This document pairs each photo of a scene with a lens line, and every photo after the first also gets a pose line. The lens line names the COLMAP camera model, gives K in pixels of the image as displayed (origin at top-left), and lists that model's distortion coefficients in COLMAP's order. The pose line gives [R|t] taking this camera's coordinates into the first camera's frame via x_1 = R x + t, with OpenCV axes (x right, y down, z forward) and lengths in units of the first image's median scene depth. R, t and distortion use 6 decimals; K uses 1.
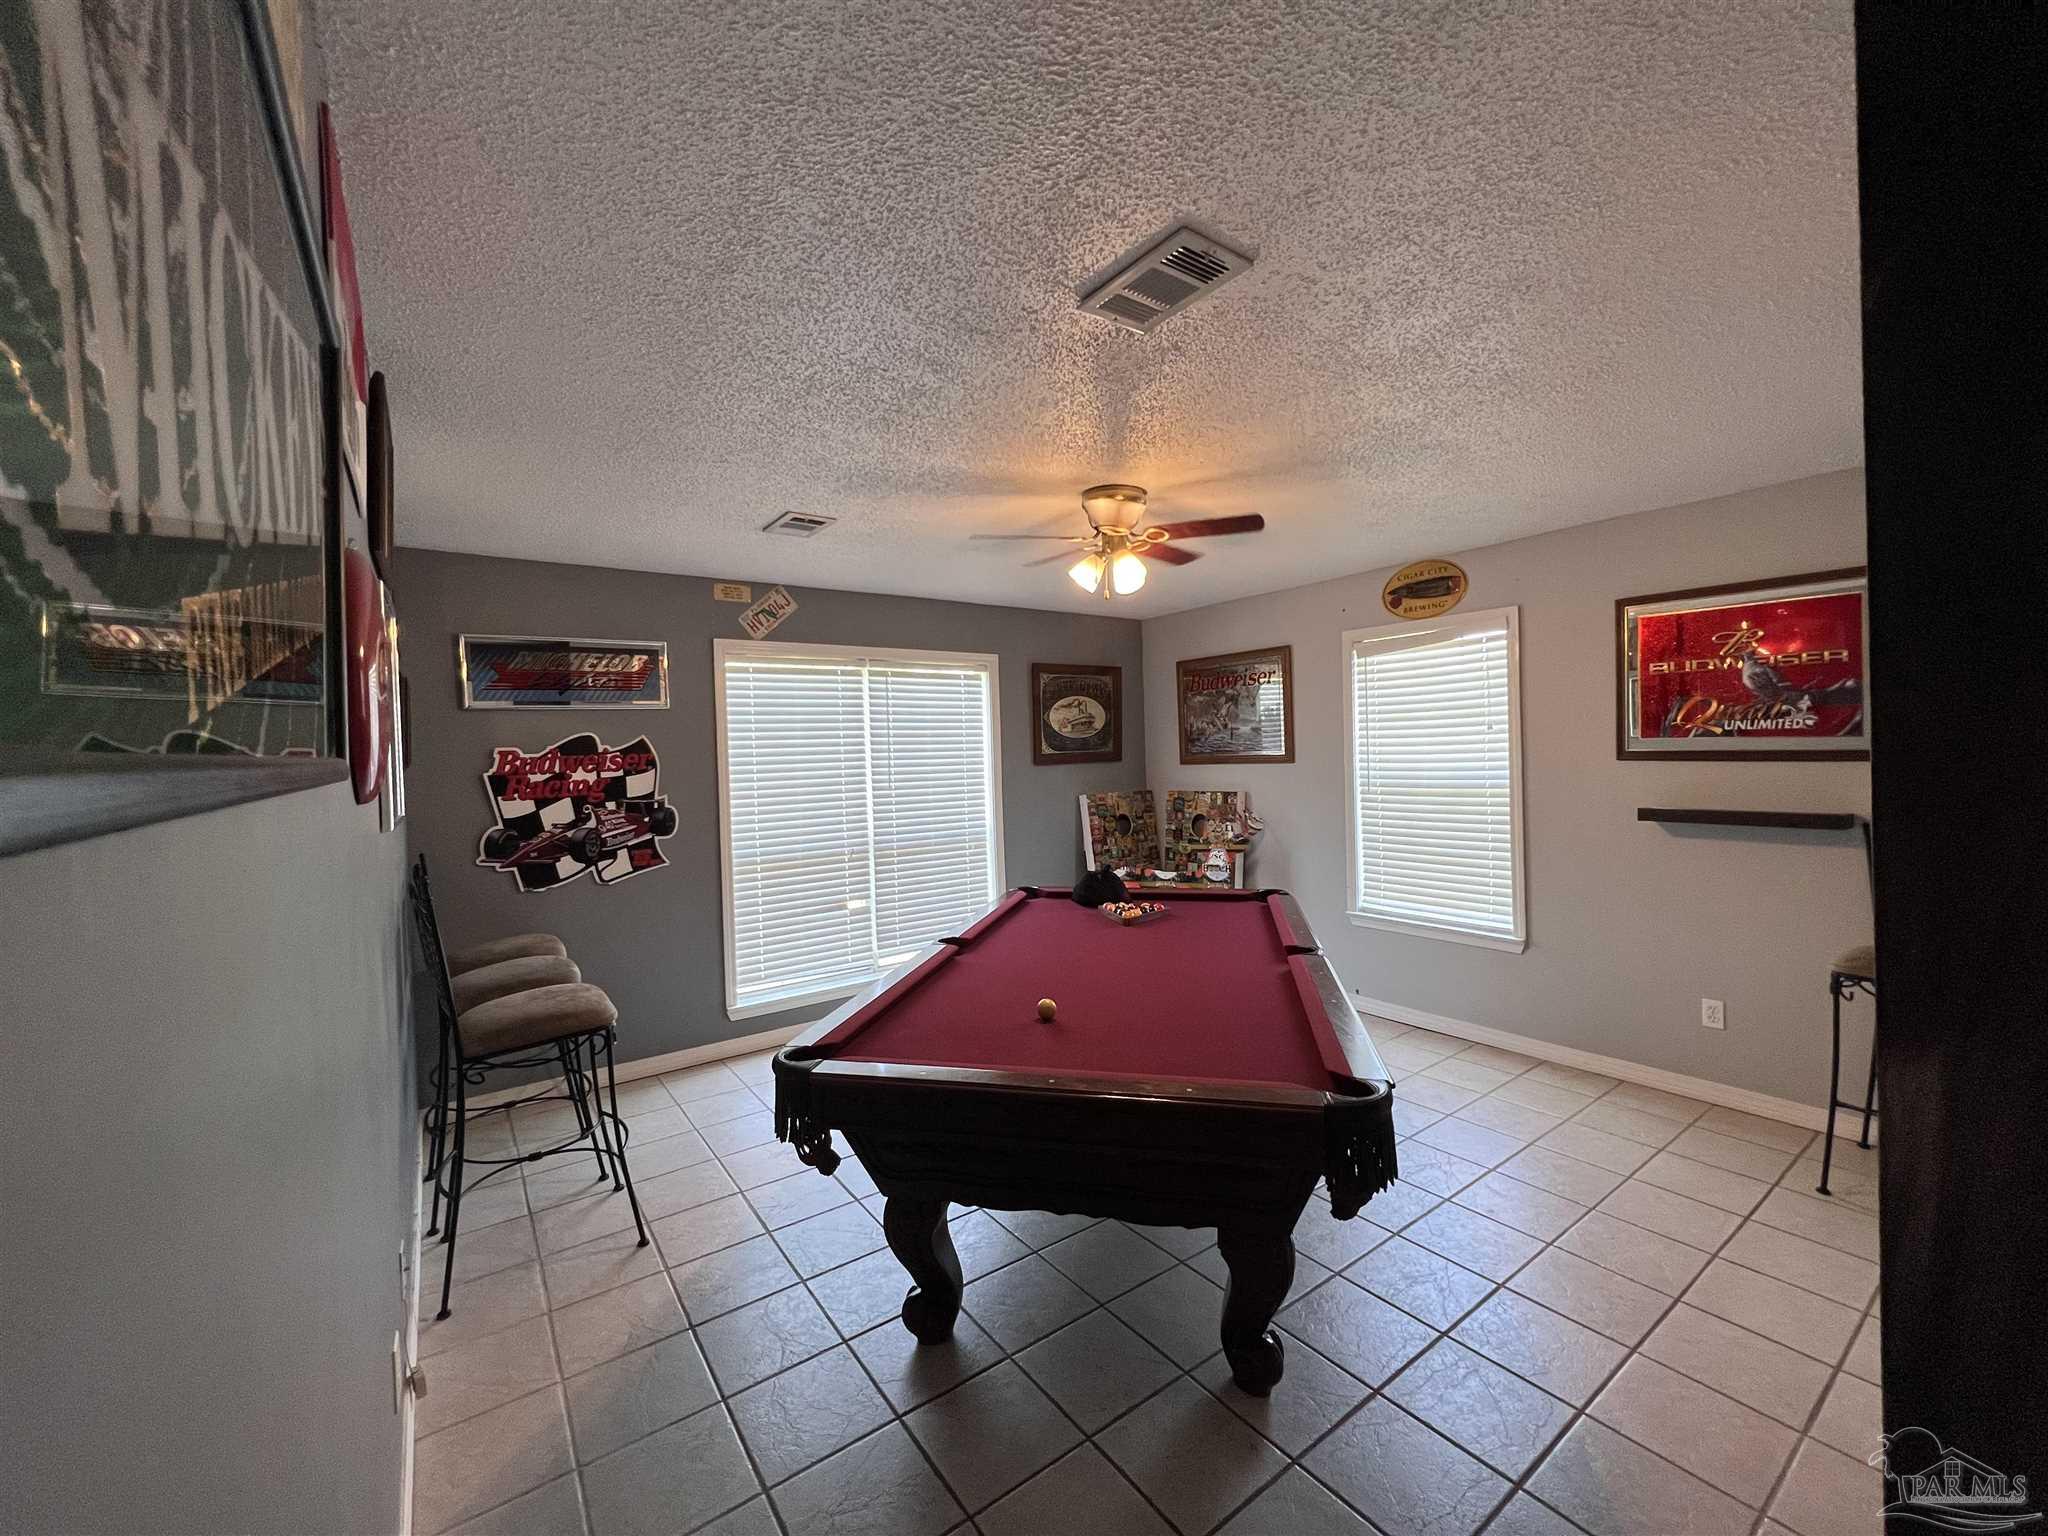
lens RADIAL K [[817.2, 0, 1024.6], [0, 817.2, 762.1], [0, 0, 1]] dist [0.001144, 0.000442]
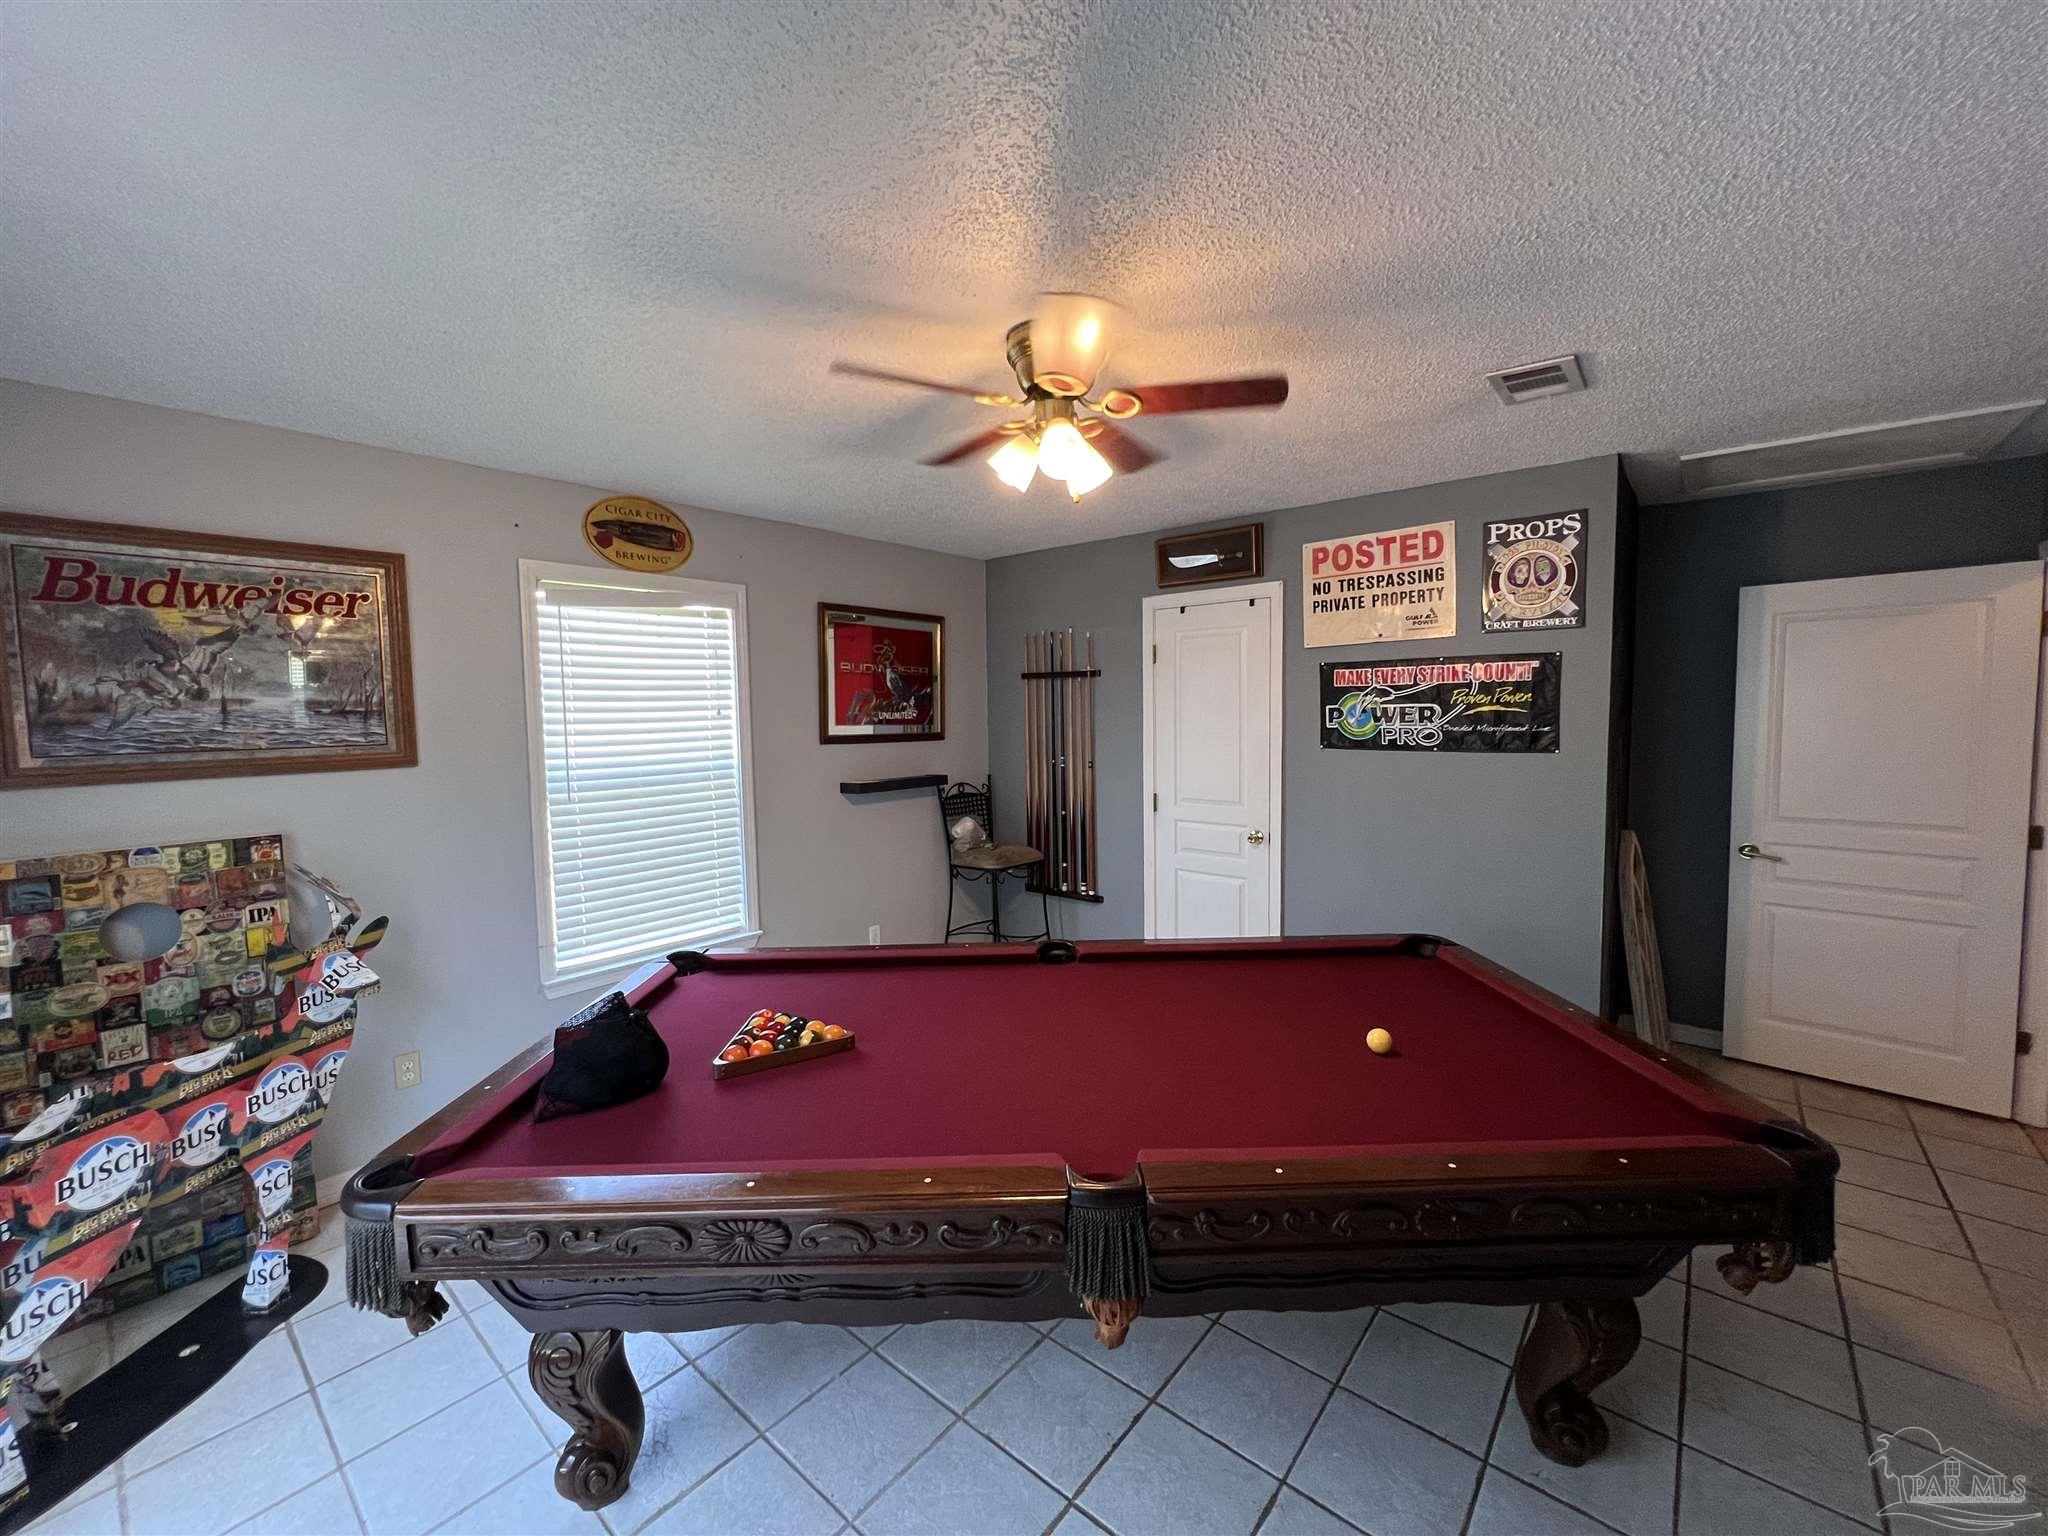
lens RADIAL K [[822.4, 0, 1019.2], [0, 822.4, 767.7], [0, 0, 1]] dist [-0.004217, 0.000879]
pose [[-0.244129, -0.038694, 0.968970, -0.423934], [0.033472, 0.998272, 0.048297, -0.015135], [-0.969165, 0.044224, -0.242412, 0.961812]]
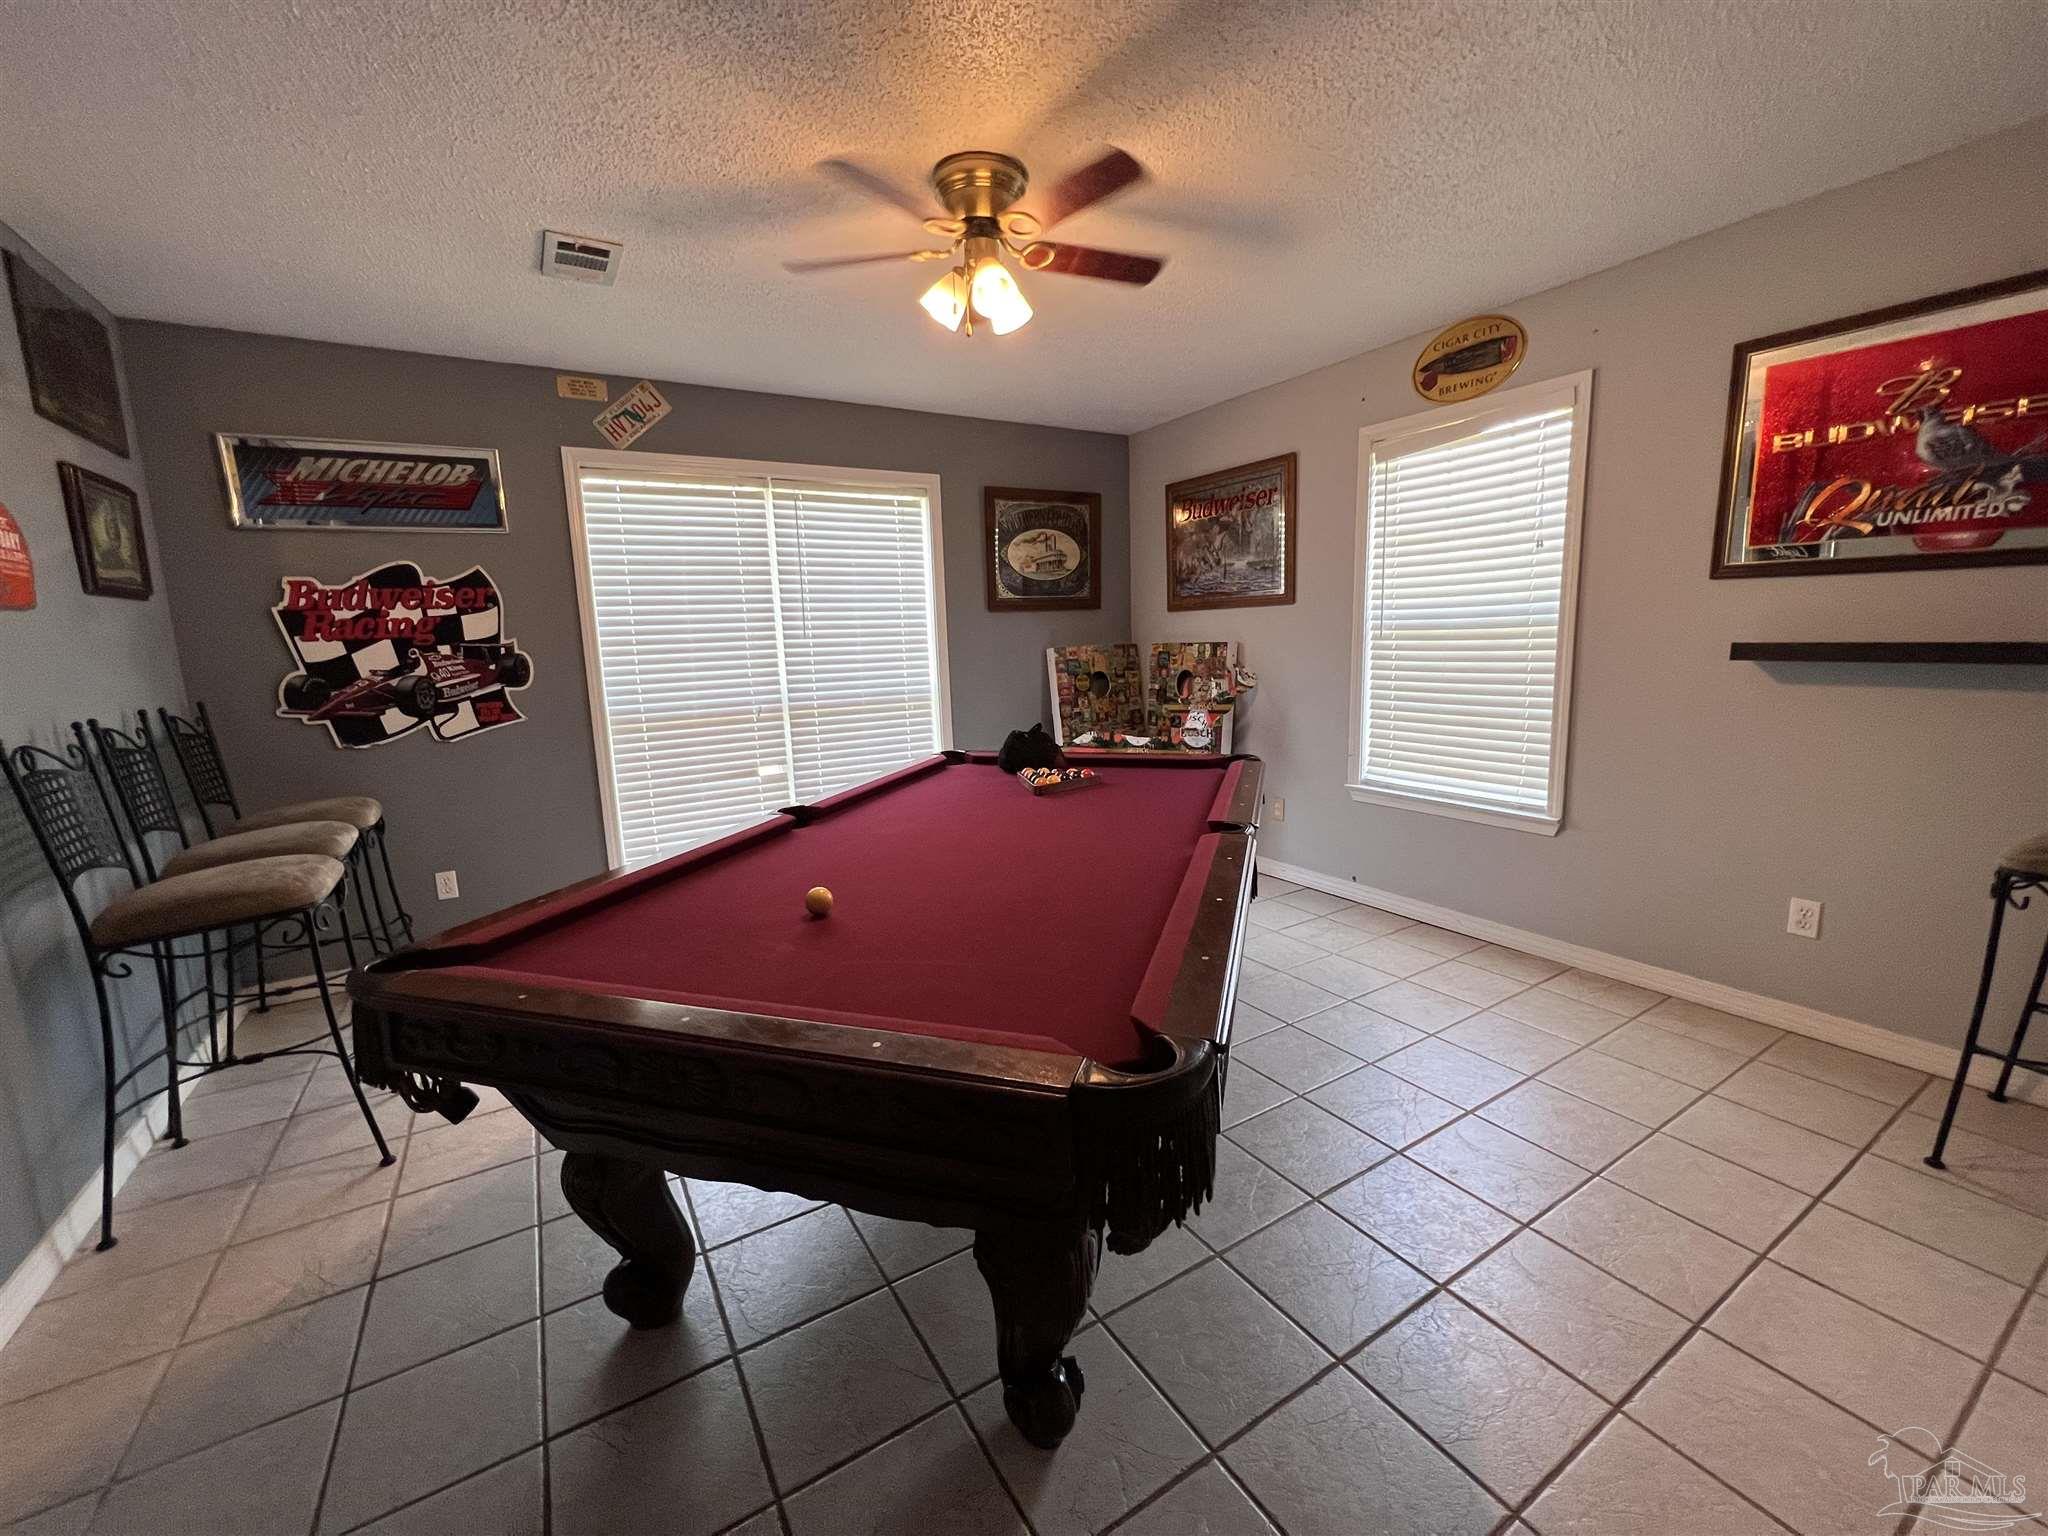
lens RADIAL K [[822.4, 0, 1022.9], [0, 822.4, 760.2], [0, 0, 1]] dist [-0.004217, 0.000879]
pose [[0.997178, 0.007713, -0.074681, 0.160605], [0.003159, 0.989518, 0.144374, 0.047266], [0.075012, -0.144203, 0.986701, 0.198667]]
